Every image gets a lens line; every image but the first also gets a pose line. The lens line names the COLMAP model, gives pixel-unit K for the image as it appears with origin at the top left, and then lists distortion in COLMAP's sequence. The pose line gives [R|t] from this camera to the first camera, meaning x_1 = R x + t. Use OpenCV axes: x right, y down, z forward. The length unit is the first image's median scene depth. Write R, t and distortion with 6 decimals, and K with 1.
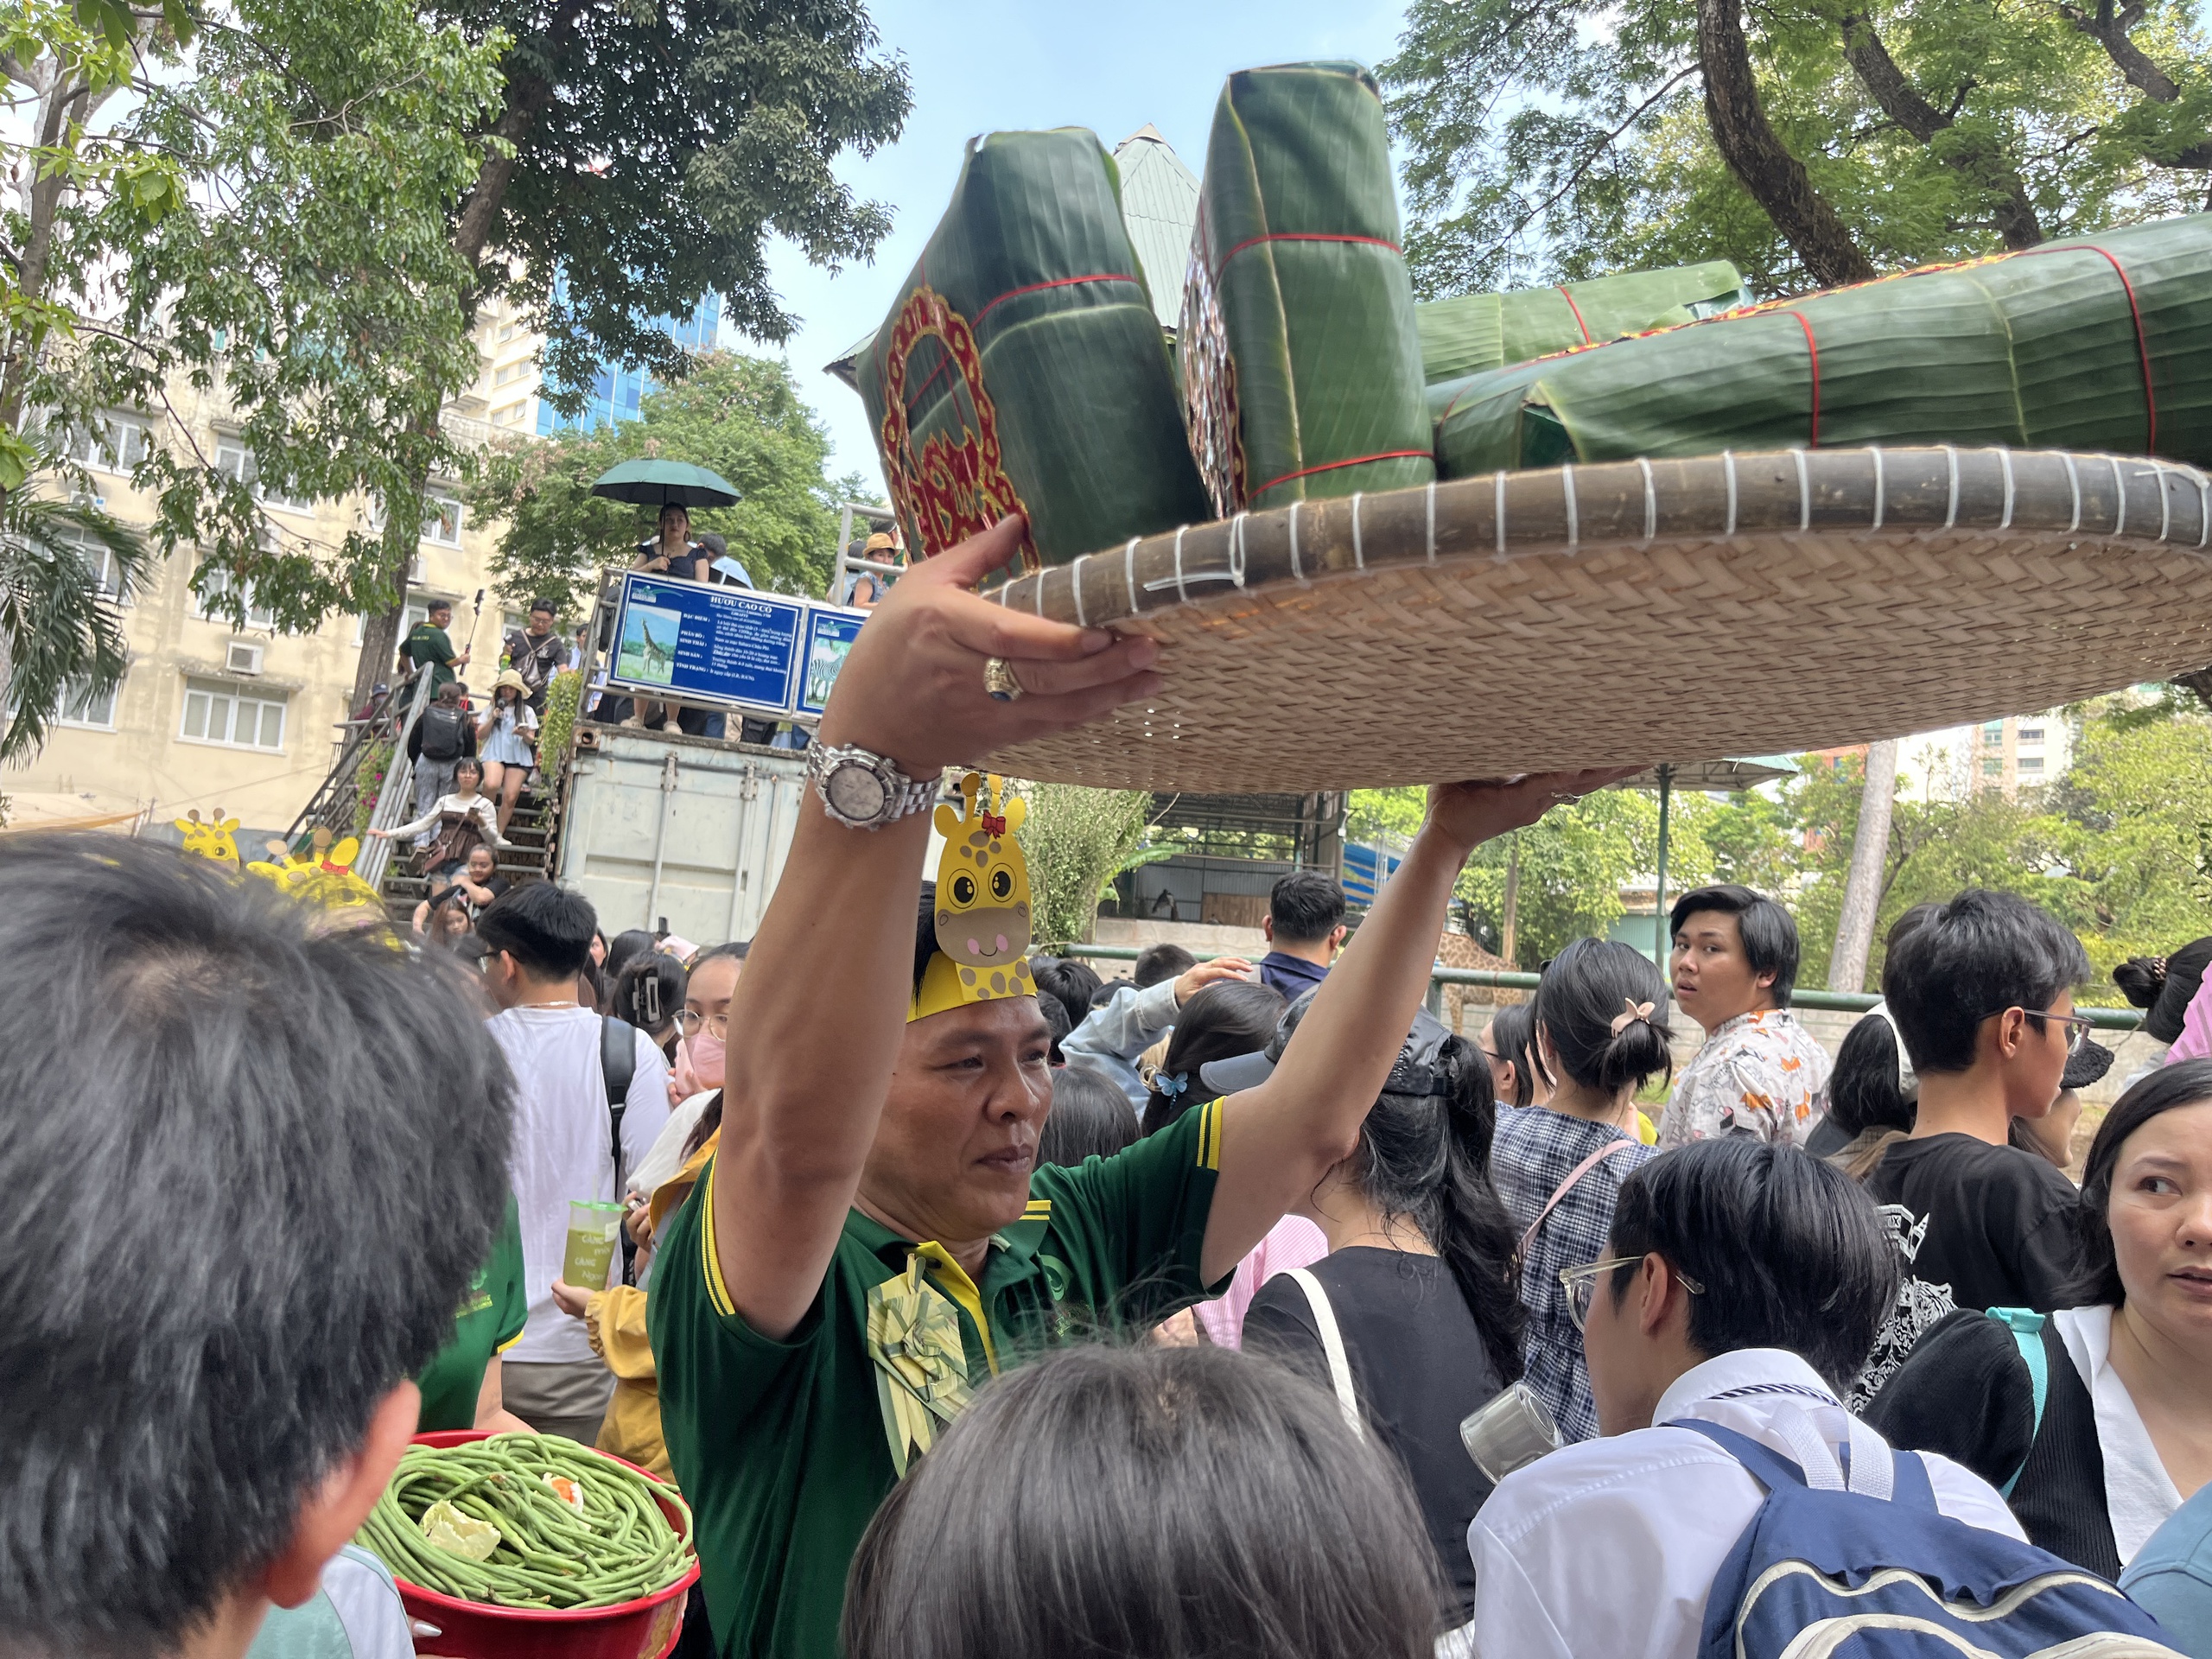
lens RADIAL K [[1663.3, 0, 1081.6], [0, 1663.3, 786.3], [0, 0, 1]] dist [0.045468, -0.060767]
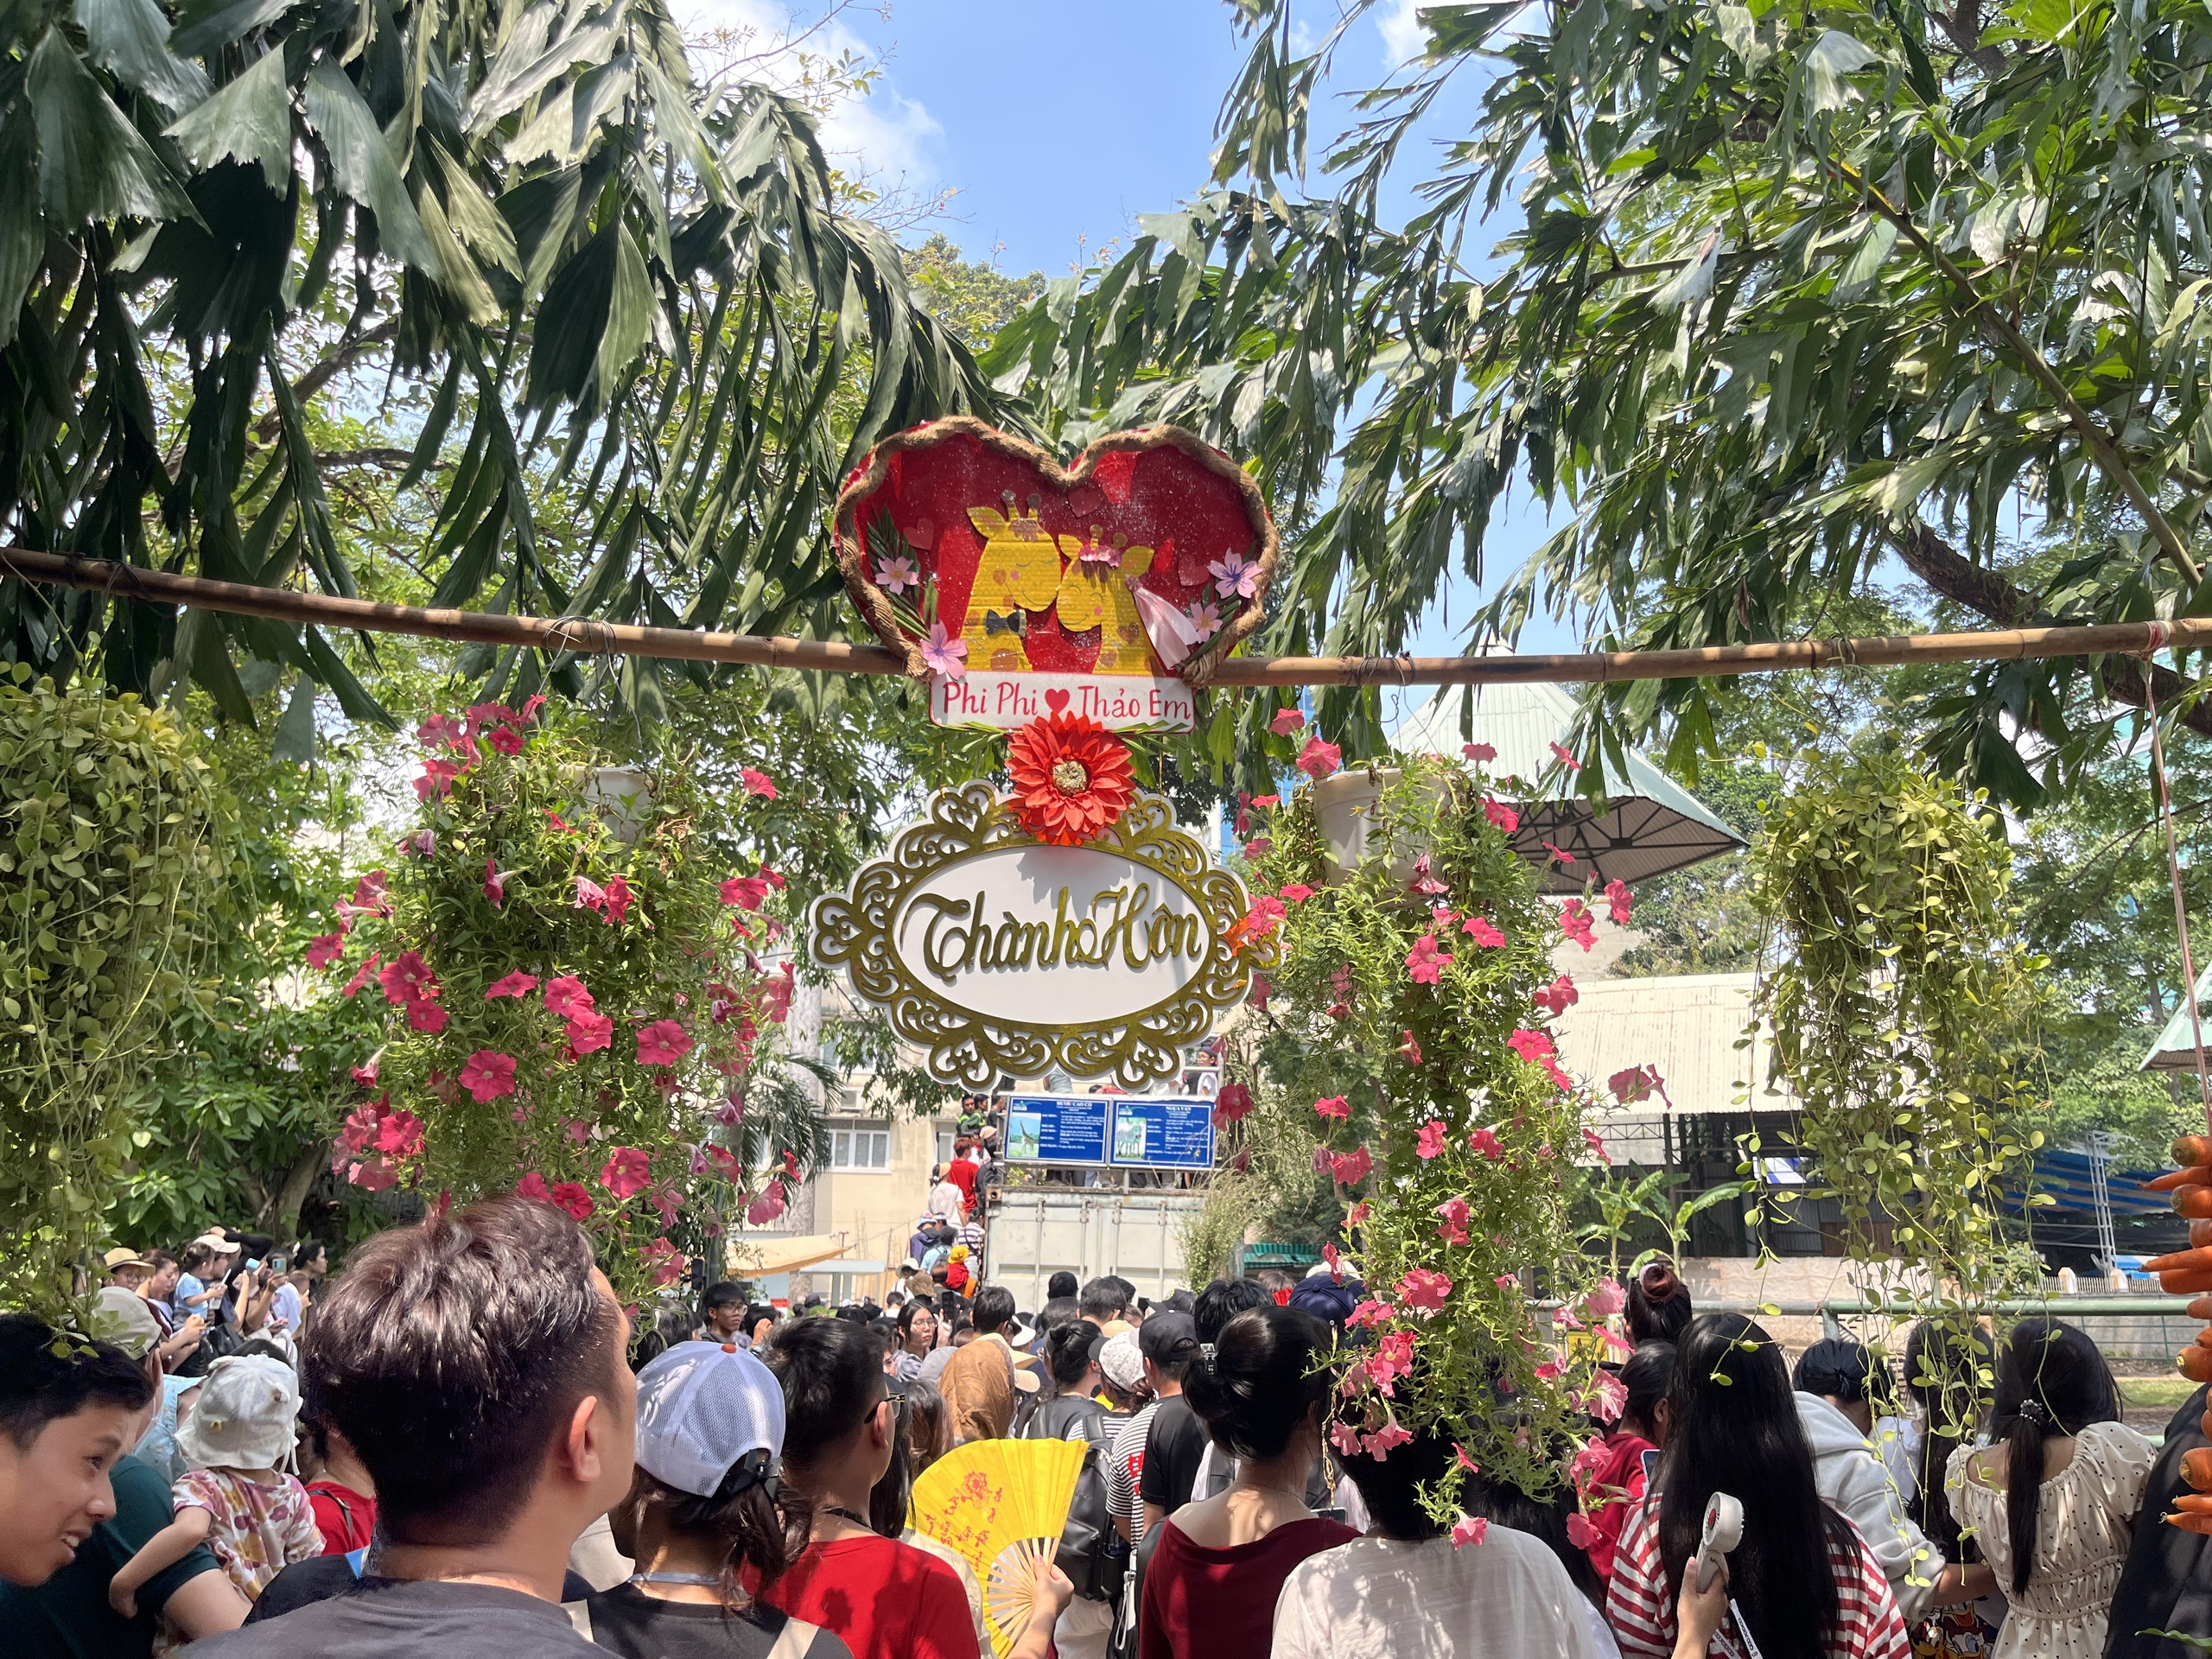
lens RADIAL K [[1693.6, 0, 1145.1], [0, 1693.6, 800.7], [0, 0, 1]] dist [0.078493, -0.073082]
pose [[0.905450, -0.186810, -0.381133, 0.335176], [0.110663, 0.970782, -0.212921, -0.018651], [0.409772, 0.150612, 0.899668, -0.333350]]
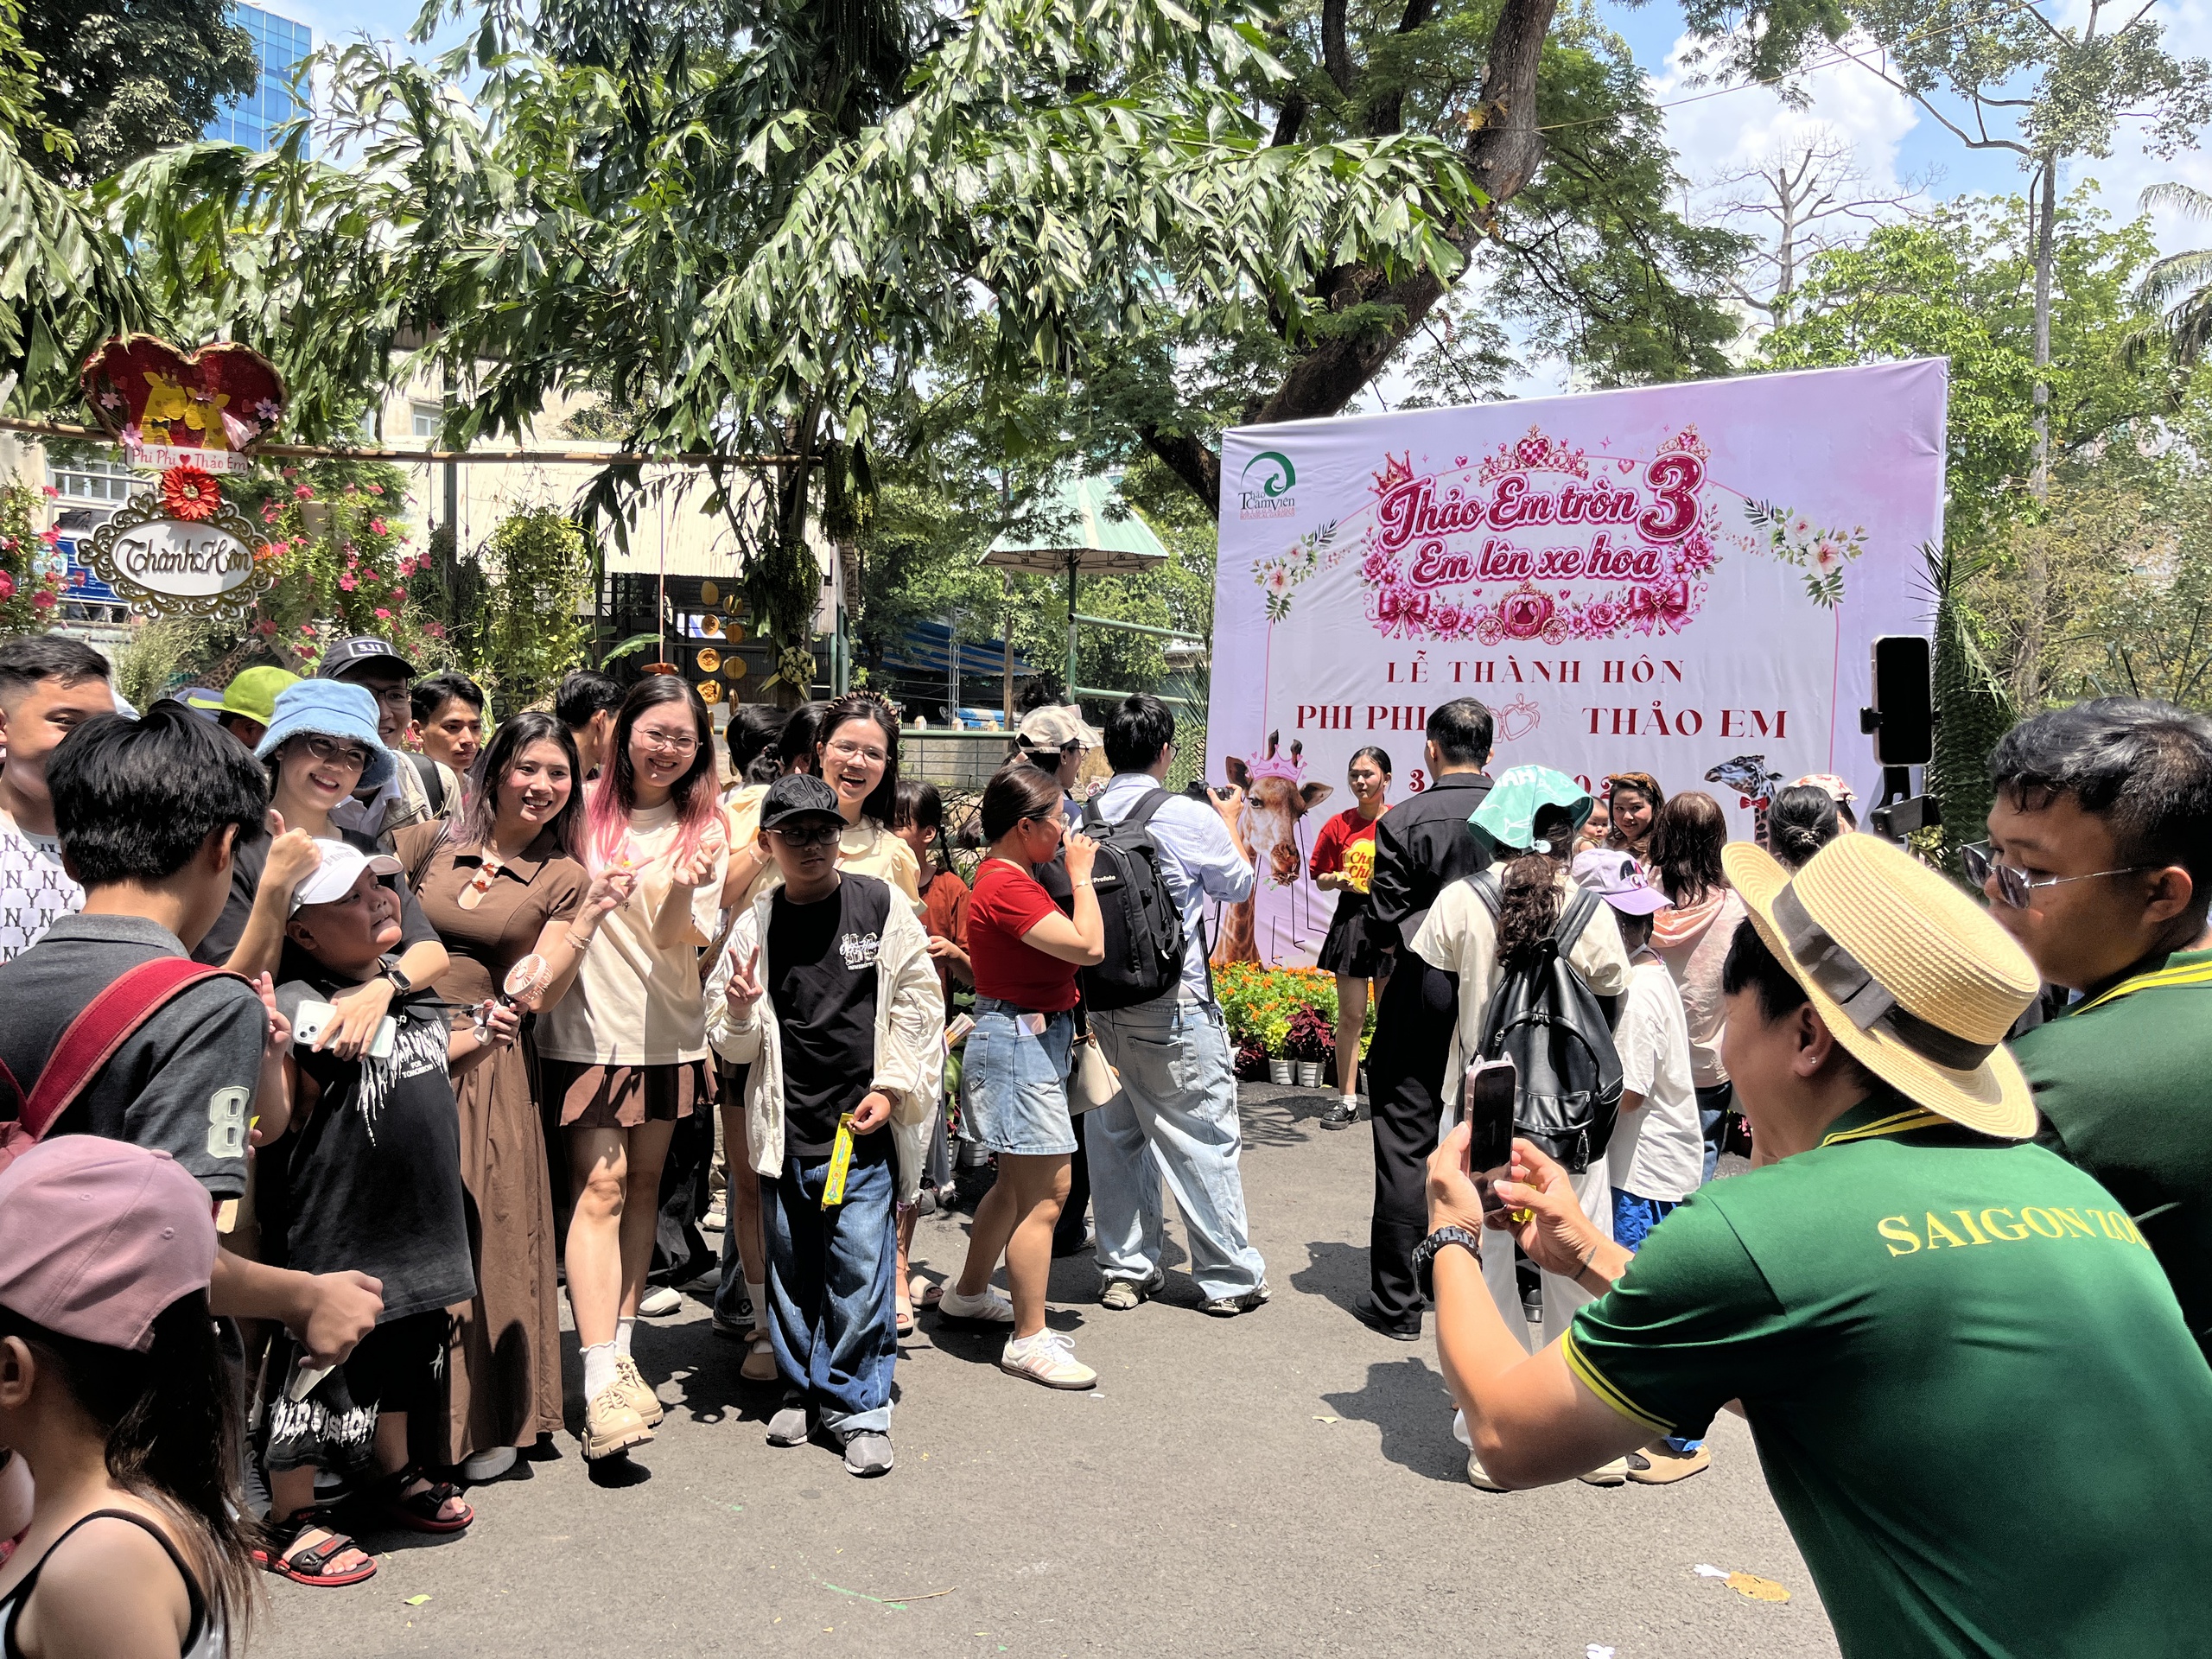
lens RADIAL K [[1633.0, 0, 1106.0], [0, 1633.0, 829.5], [0, 0, 1]] dist [-0.012057, -0.003475]
pose [[0.986558, -0.058984, 0.152397, 0.406014], [0.033129, 0.985412, 0.166932, -0.033398], [-0.160020, -0.159639, 0.974120, -0.575027]]
